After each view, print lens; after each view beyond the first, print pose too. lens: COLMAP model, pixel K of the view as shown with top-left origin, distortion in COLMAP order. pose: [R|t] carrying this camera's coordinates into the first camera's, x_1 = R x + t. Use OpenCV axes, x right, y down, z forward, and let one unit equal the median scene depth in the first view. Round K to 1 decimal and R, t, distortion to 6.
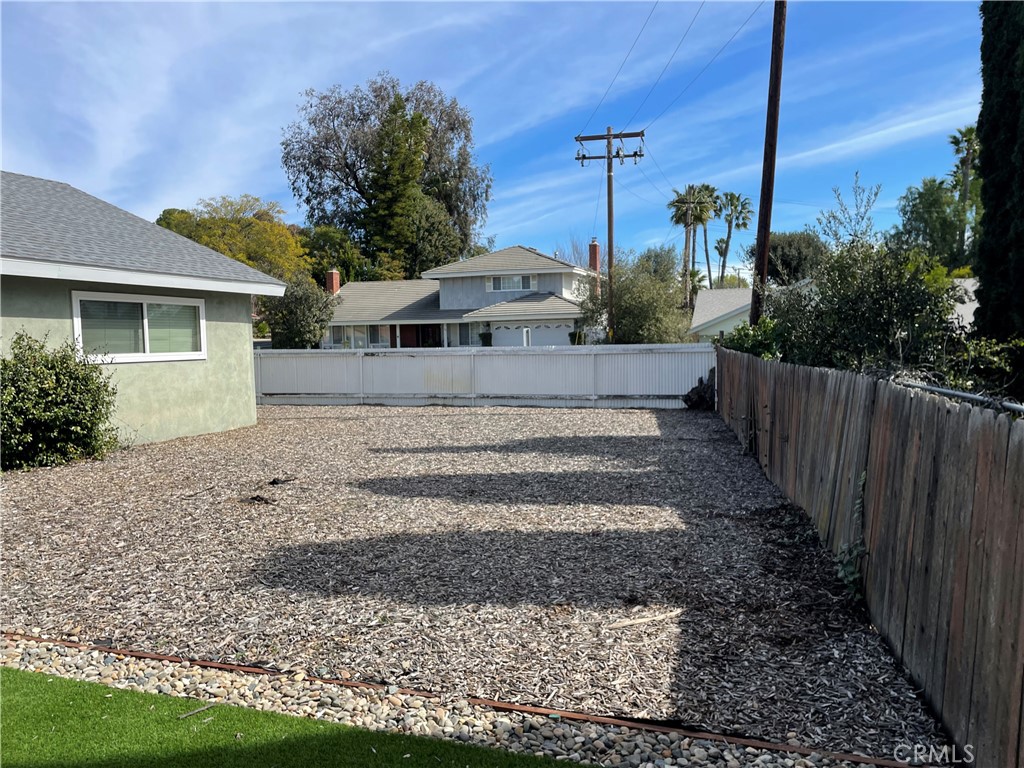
lens RADIAL K [[770.0, 0, 507.1], [0, 770.0, 390.8], [0, 0, 1]] dist [0.042738, -0.063040]
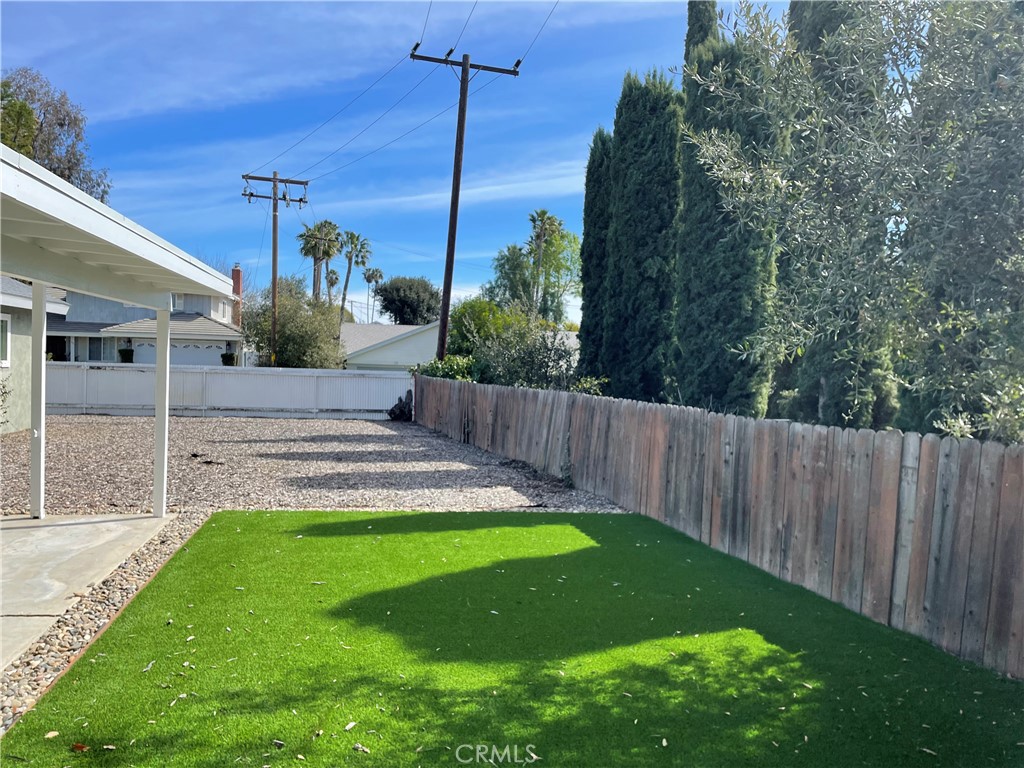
lens RADIAL K [[770.0, 0, 515.0], [0, 770.0, 389.7], [0, 0, 1]] dist [0.042738, -0.063040]
pose [[0.867700, 0.031979, 0.496058, -0.110126], [-0.014658, 0.999141, -0.038771, 0.008897], [-0.496872, 0.026371, 0.867423, -0.123451]]
